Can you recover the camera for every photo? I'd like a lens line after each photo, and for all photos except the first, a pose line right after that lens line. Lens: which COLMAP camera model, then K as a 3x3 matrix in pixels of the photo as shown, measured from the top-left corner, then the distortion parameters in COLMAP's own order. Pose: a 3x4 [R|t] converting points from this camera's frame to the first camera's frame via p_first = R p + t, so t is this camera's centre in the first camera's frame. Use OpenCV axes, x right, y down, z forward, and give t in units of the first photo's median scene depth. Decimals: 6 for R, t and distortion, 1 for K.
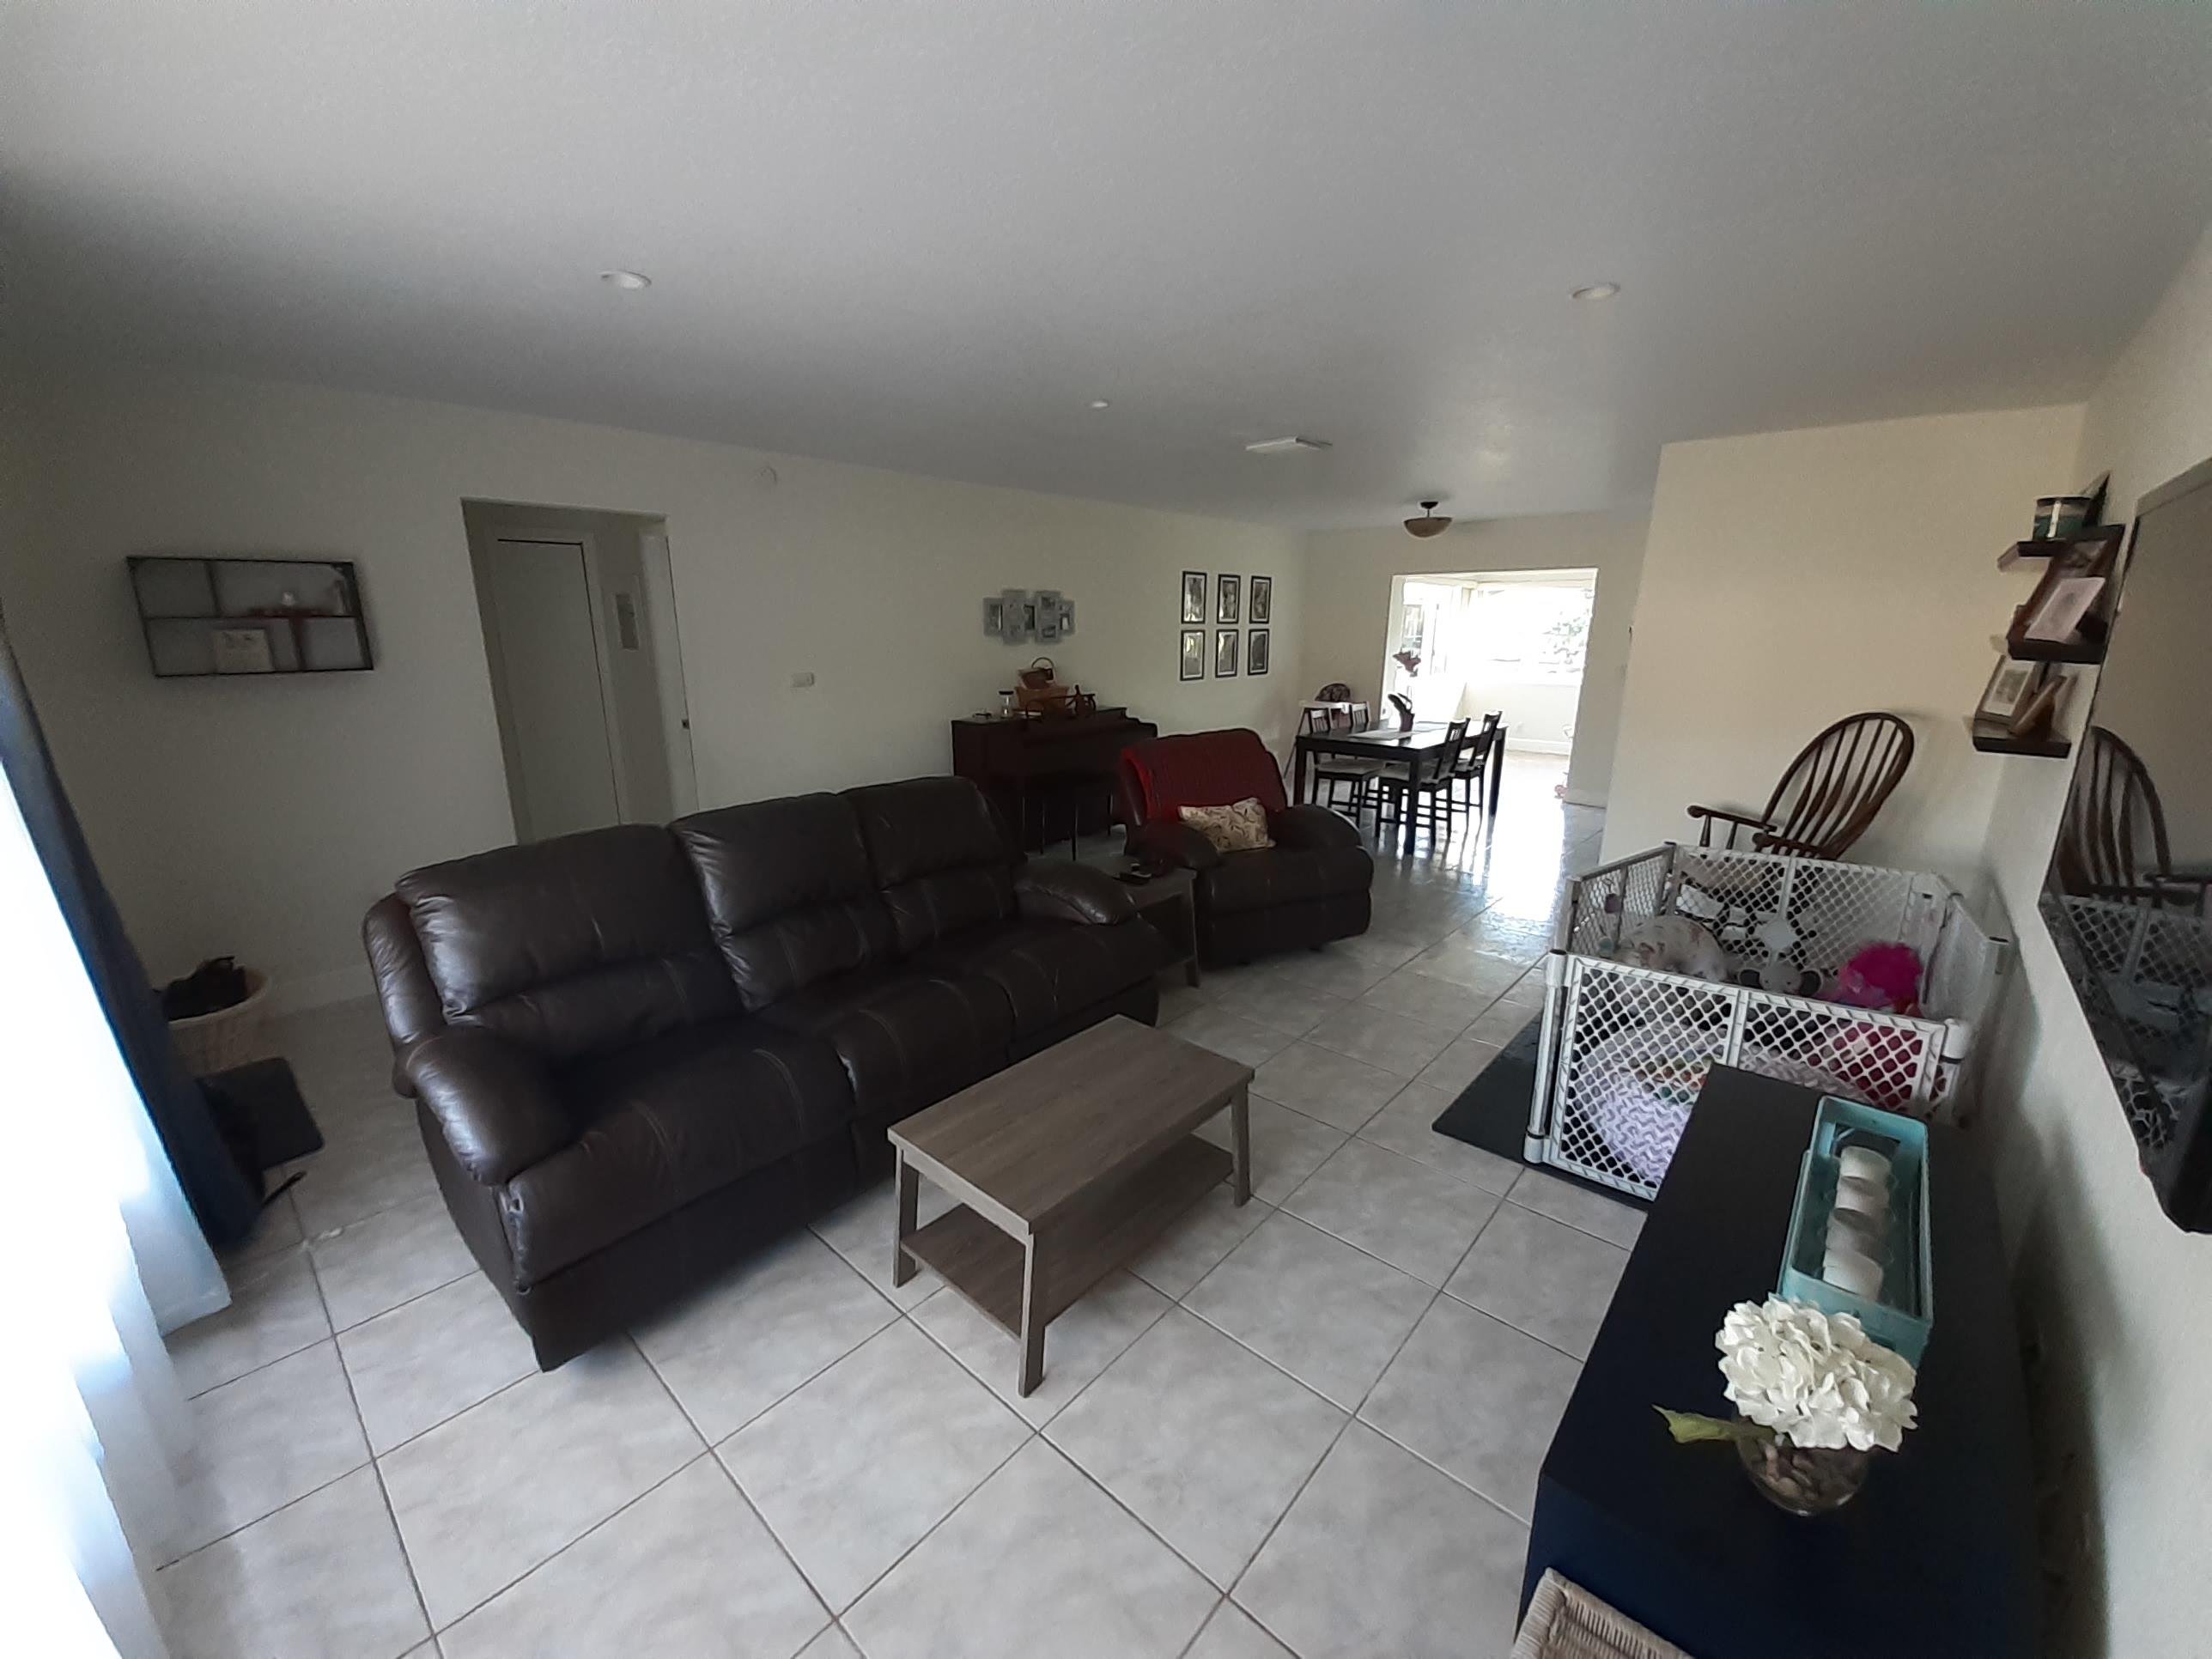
lens RADIAL K [[870.5, 0, 1106.0], [0, 870.5, 829.5], [0, 0, 1]] dist [0.003217, 0.000130]
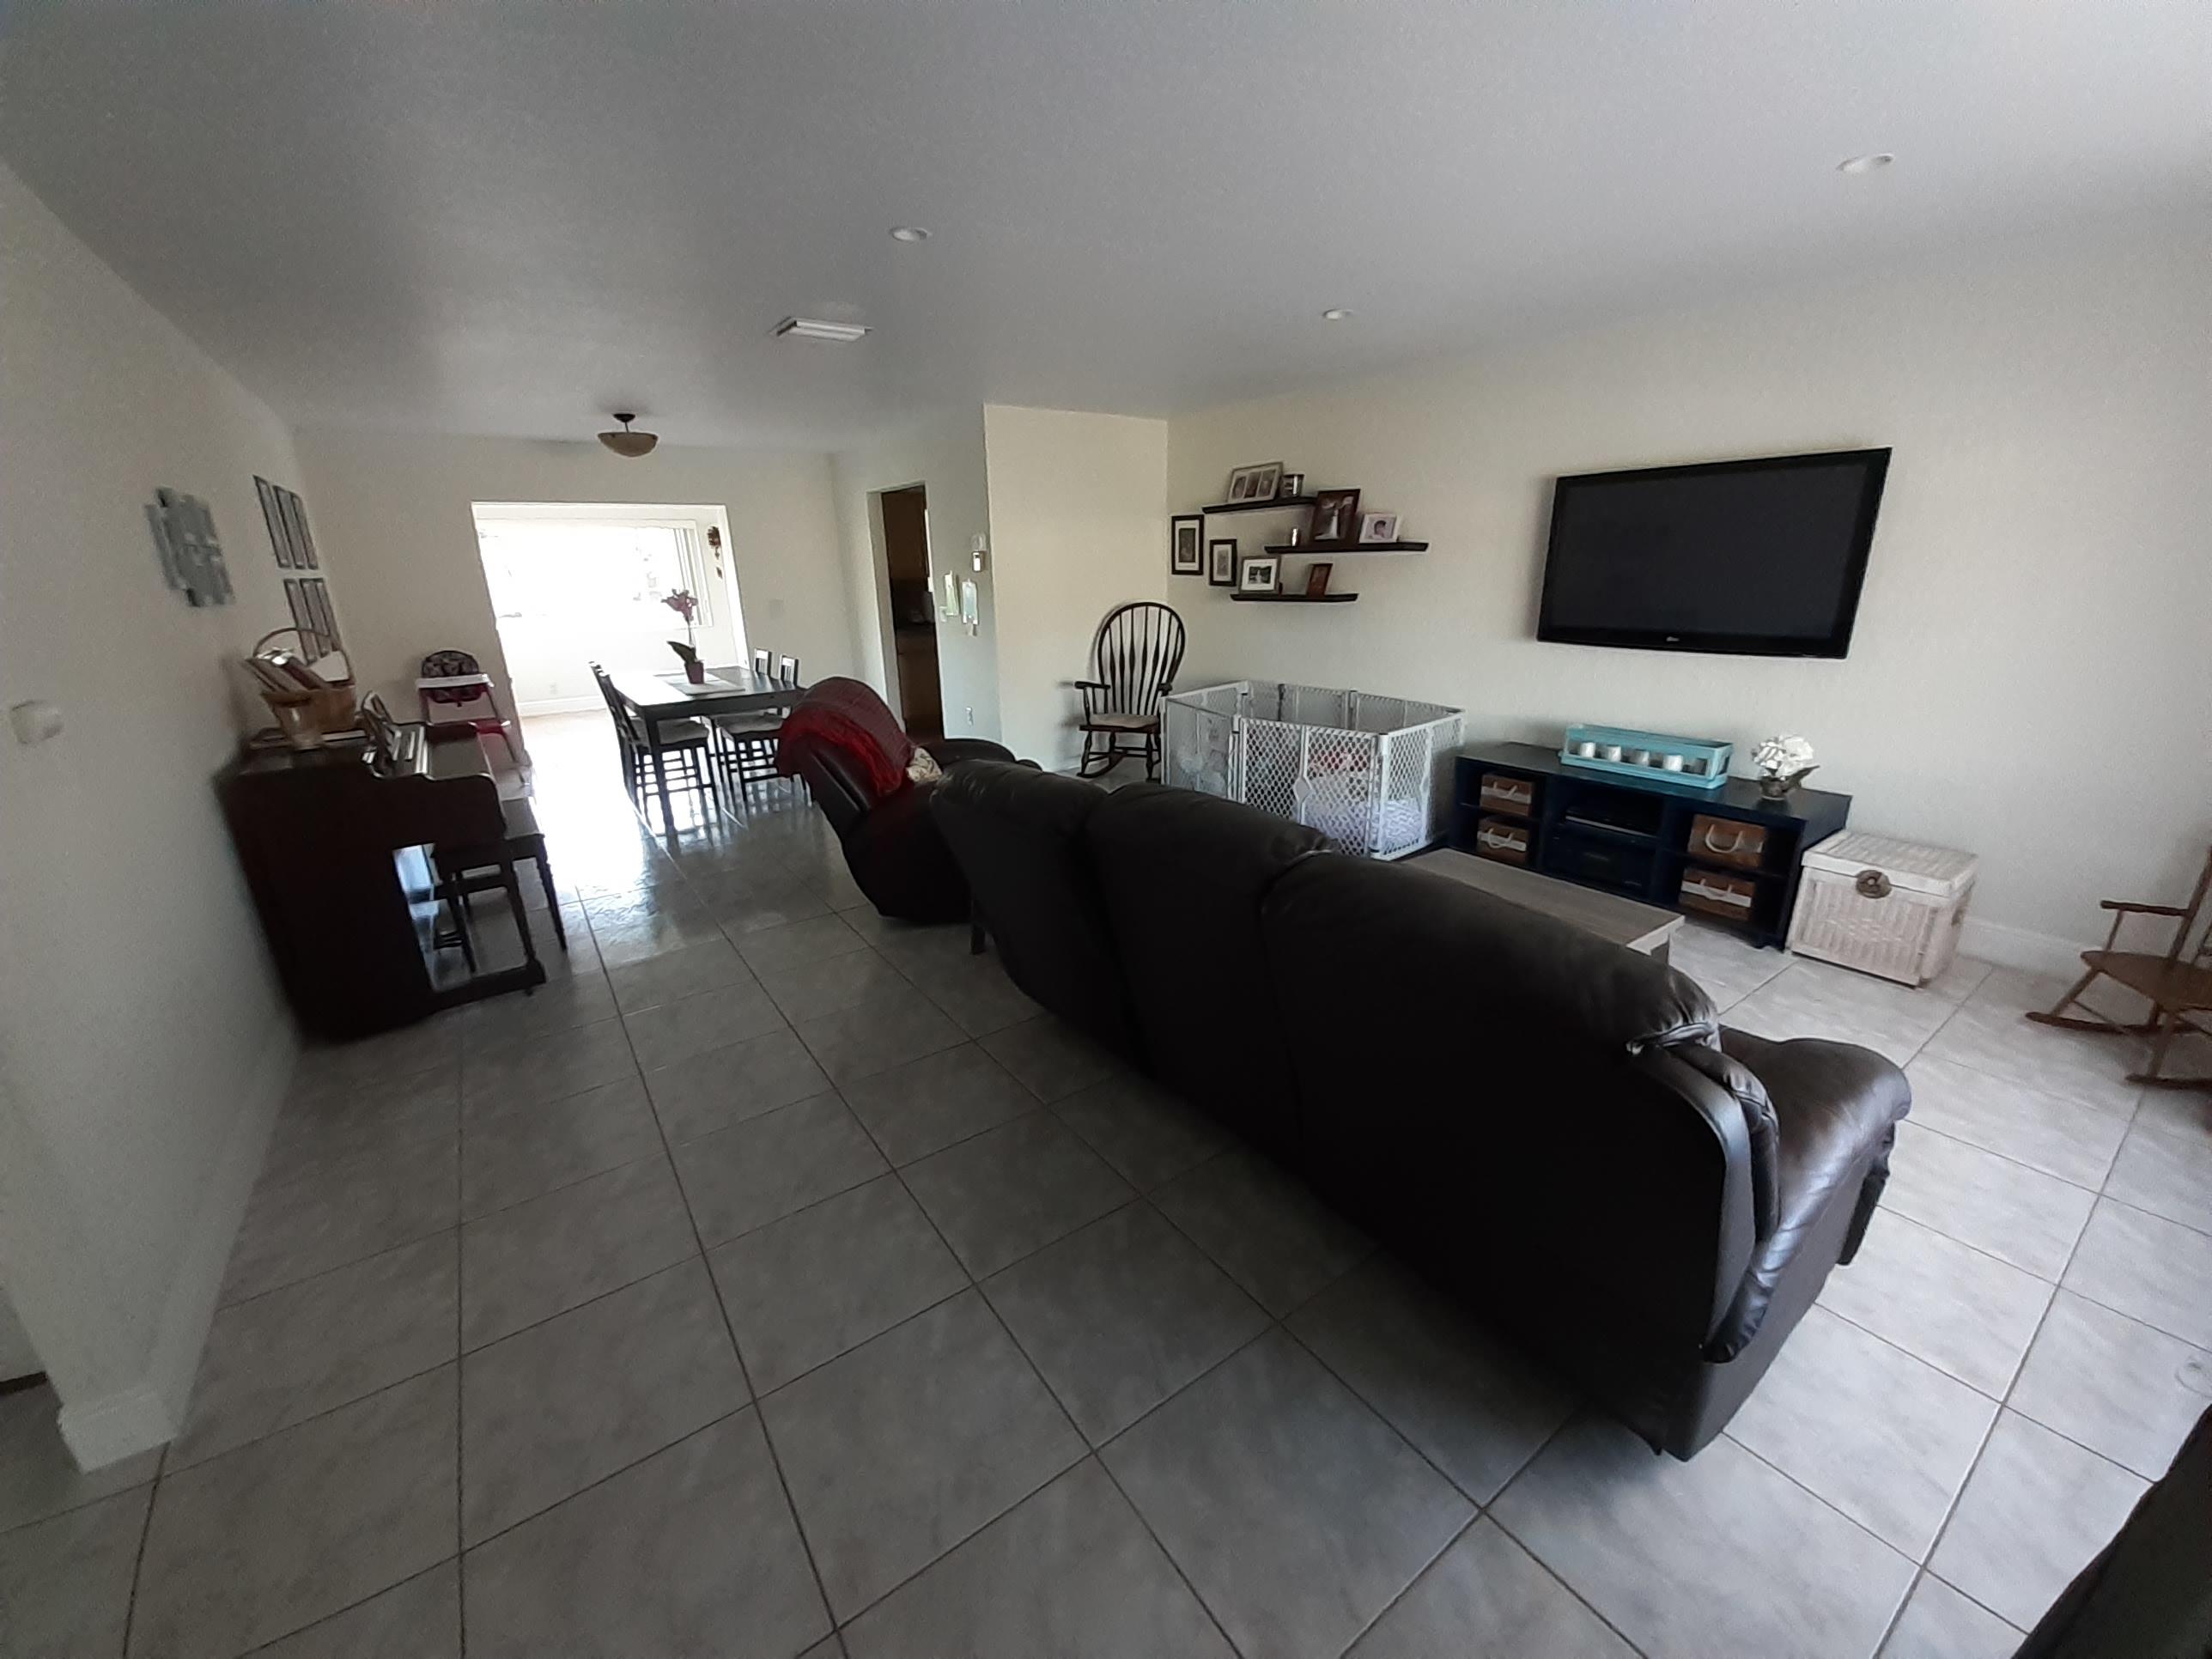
lens RADIAL K [[870.5, 0, 1106.0], [0, 870.5, 829.5], [0, 0, 1]] dist [0.003217, 0.000130]
pose [[0.220350, -0.295961, 0.929437, -0.443855], [0.249630, 0.938236, 0.239581, -0.081848], [-0.942937, 0.179223, 0.280621, 0.392300]]
